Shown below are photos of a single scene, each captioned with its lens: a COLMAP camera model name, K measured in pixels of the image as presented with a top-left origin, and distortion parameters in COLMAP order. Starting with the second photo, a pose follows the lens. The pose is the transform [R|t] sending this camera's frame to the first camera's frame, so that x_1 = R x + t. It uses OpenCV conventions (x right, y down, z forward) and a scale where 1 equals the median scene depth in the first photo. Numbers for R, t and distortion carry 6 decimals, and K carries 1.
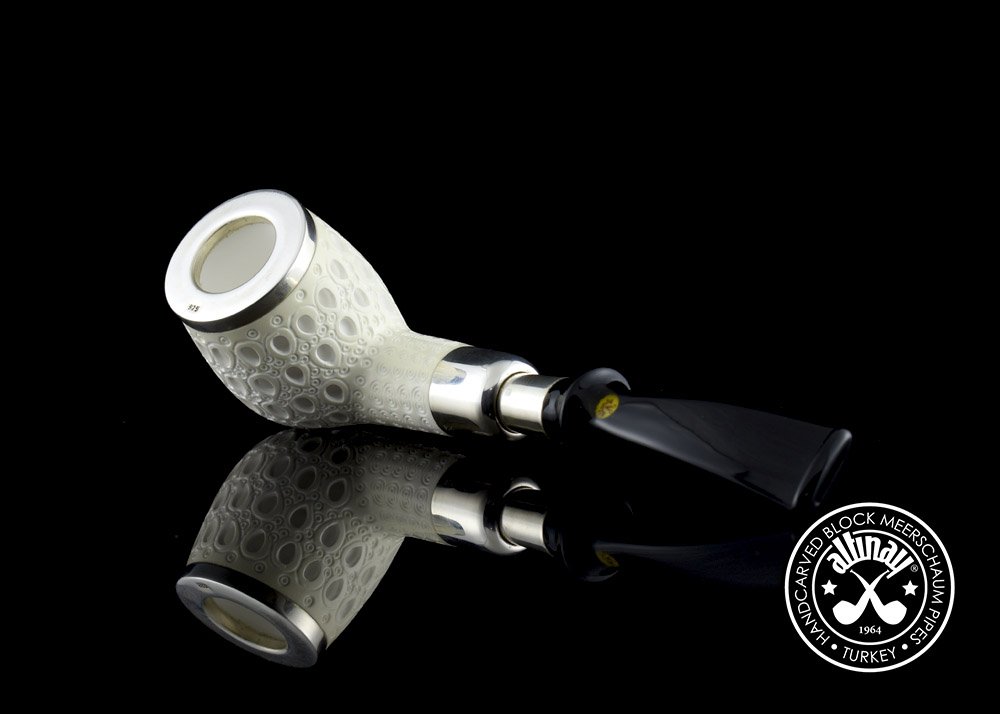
lens RADIAL K [[2360.8, 0, 500.0], [0, 2360.8, 357.0], [0, 0, 1]] dist [0.027640, 0.058310]
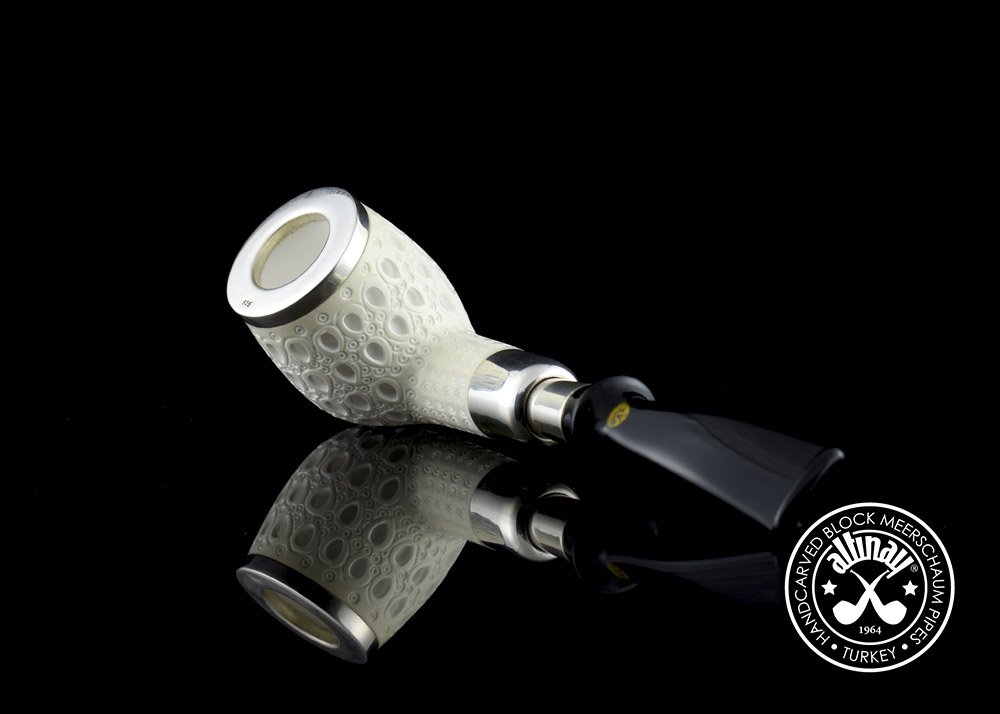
lens RADIAL K [[2360.8, 0, 500.0], [0, 2360.8, 357.0], [0, 0, 1]] dist [0.027640, 0.058310]
pose [[0.971881, 0.029681, -0.233596, 0.210842], [-0.028548, 0.999559, 0.008232, -0.009060], [0.233737, -0.001332, 0.972299, 0.038454]]
